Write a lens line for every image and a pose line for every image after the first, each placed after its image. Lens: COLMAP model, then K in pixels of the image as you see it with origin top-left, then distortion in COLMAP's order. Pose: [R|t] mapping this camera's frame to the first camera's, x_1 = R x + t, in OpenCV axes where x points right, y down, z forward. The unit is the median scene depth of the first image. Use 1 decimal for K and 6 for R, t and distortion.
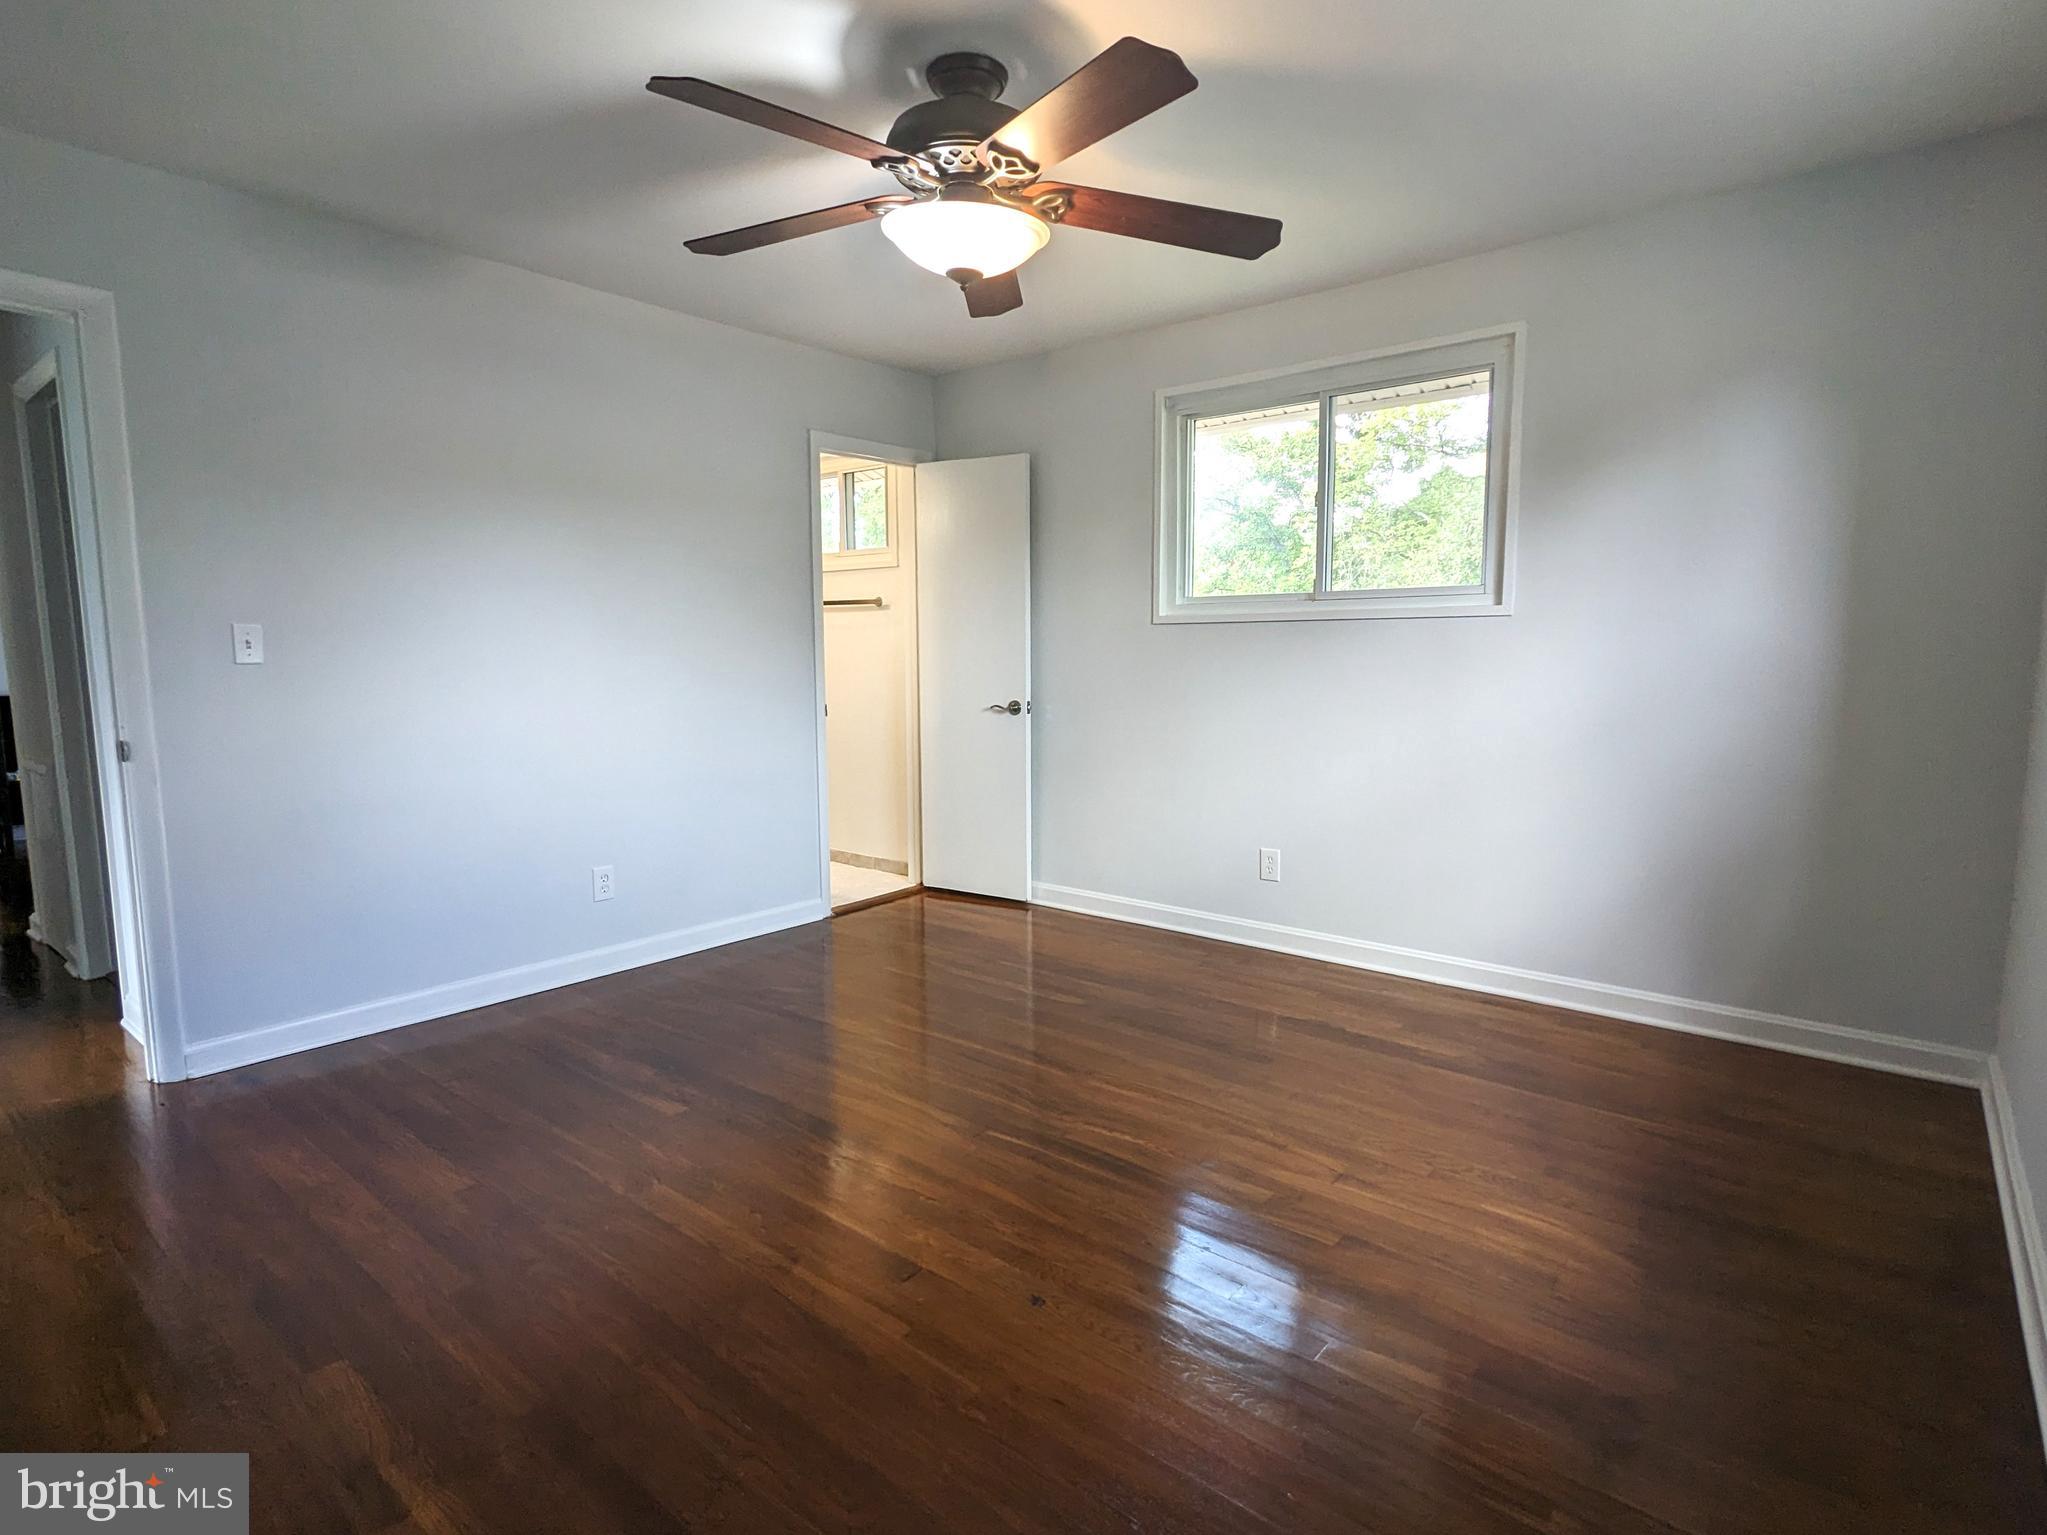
lens RADIAL K [[1050.9, 0, 1021.4], [0, 1050.9, 758.7], [0, 0, 1]] dist [0.000669, 0.000492]
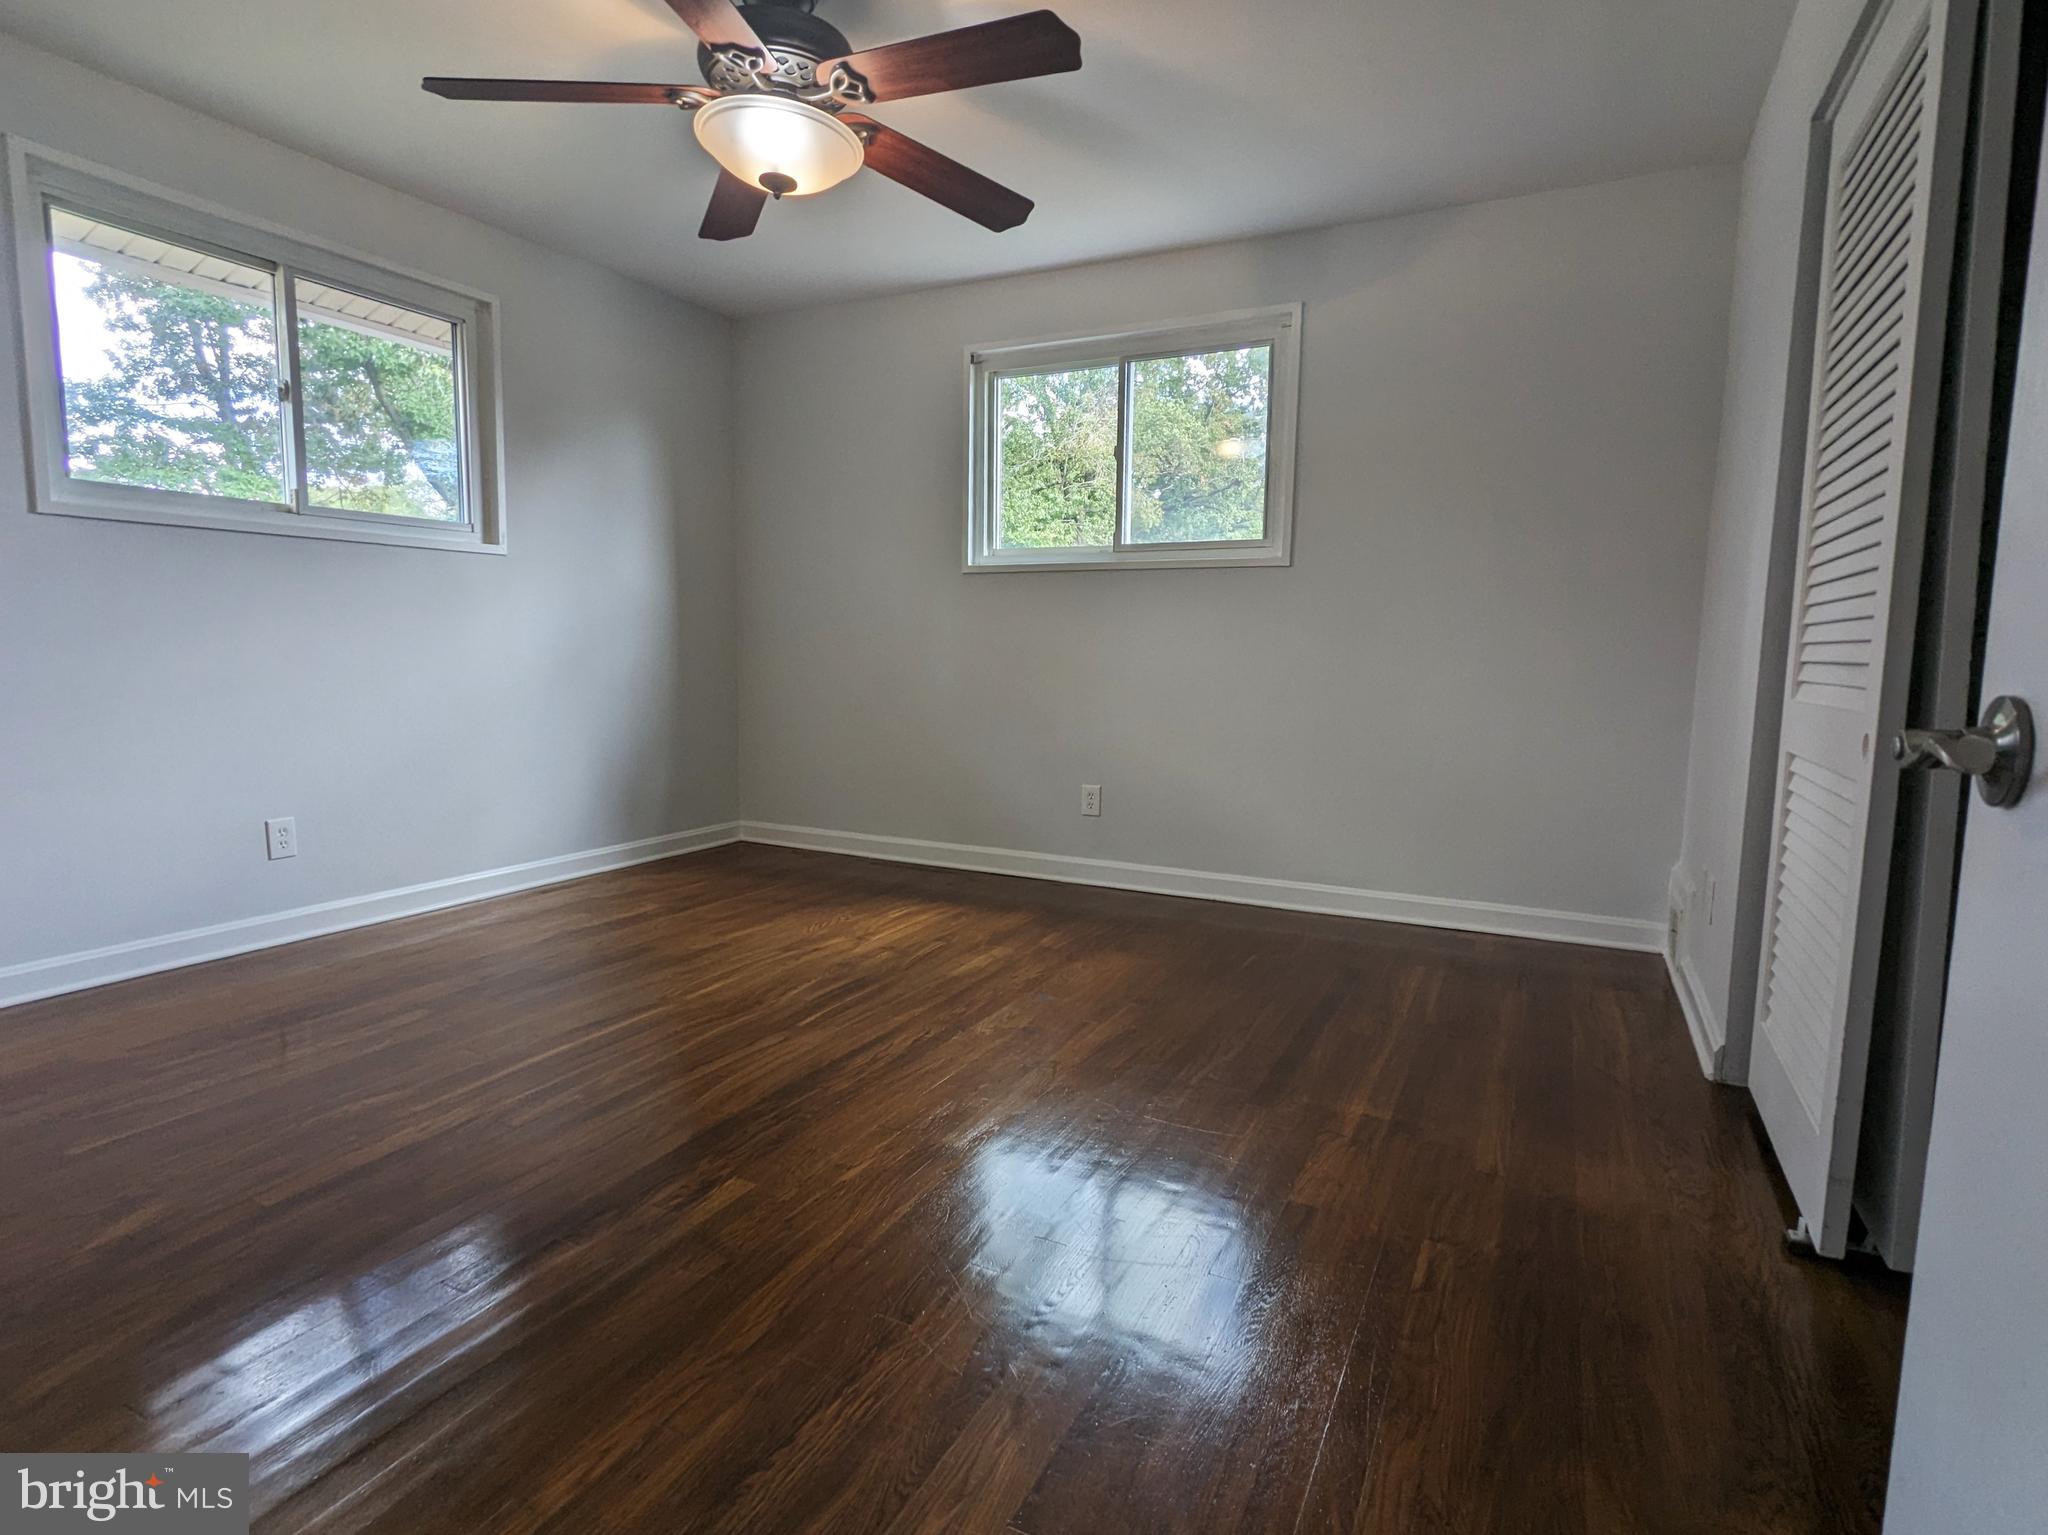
lens RADIAL K [[1051.4, 0, 1014.9], [0, 1051.4, 768.4], [0, 0, 1]] dist [0.000669, 0.000492]
pose [[-0.211402, -0.114590, 0.970659, -1.020574], [0.087052, 0.986949, 0.135473, -0.019360], [-0.973515, 0.113137, -0.198668, 0.931240]]
